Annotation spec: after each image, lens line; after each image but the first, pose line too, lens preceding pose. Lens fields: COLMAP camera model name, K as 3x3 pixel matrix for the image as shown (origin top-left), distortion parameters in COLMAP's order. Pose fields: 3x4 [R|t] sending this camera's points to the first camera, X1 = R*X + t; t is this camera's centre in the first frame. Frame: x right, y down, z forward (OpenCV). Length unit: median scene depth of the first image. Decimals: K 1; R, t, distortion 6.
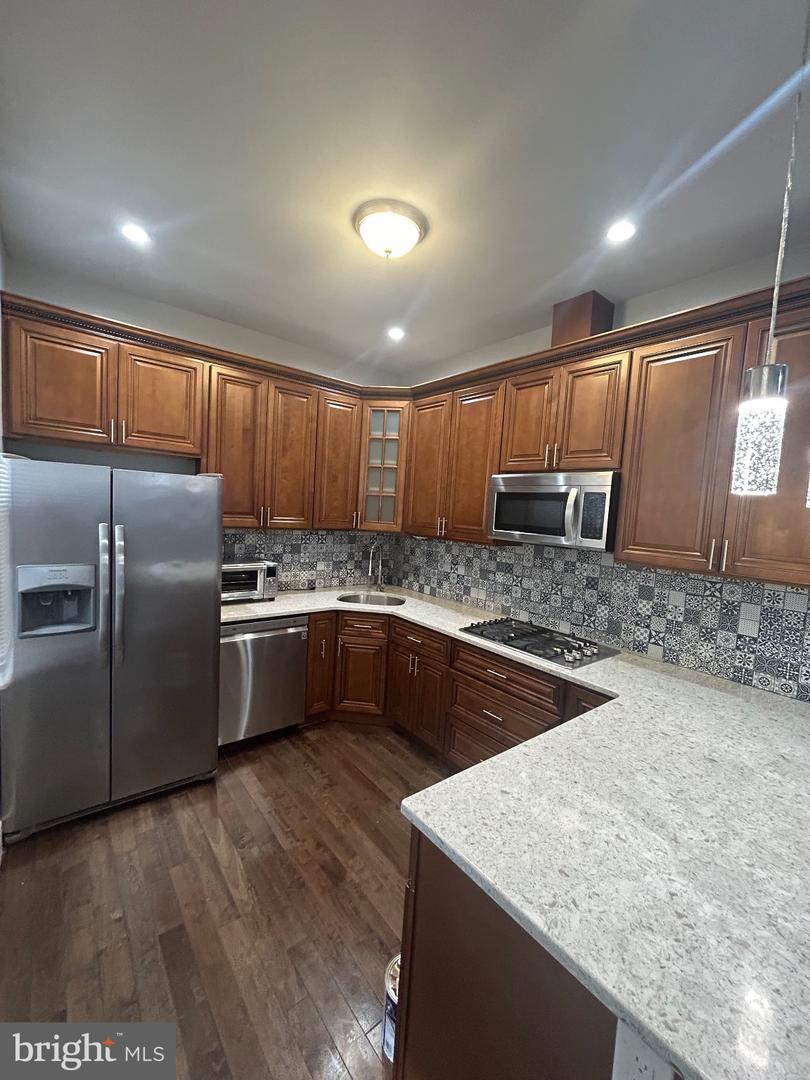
lens RADIAL K [[430.5, 0, 405.1], [0, 430.5, 540.6], [0, 0, 1]] dist [0.001601, 0.000005]
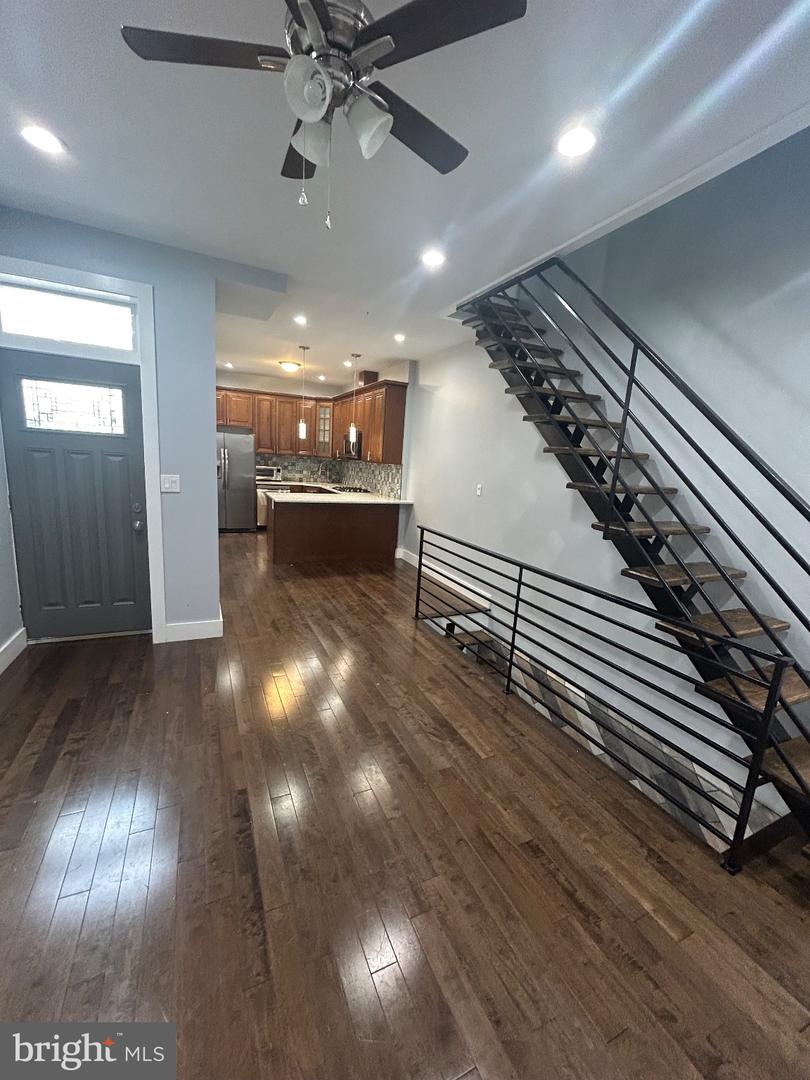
lens RADIAL K [[430.5, 0, 404.0], [0, 430.5, 540.8], [0, 0, 1]] dist [0.001601, 0.000005]
pose [[0.971401, 0.046650, -0.232817, 1.089355], [-0.021954, 0.993956, 0.107562, 0.200219], [0.236427, -0.099374, 0.966554, -1.455902]]
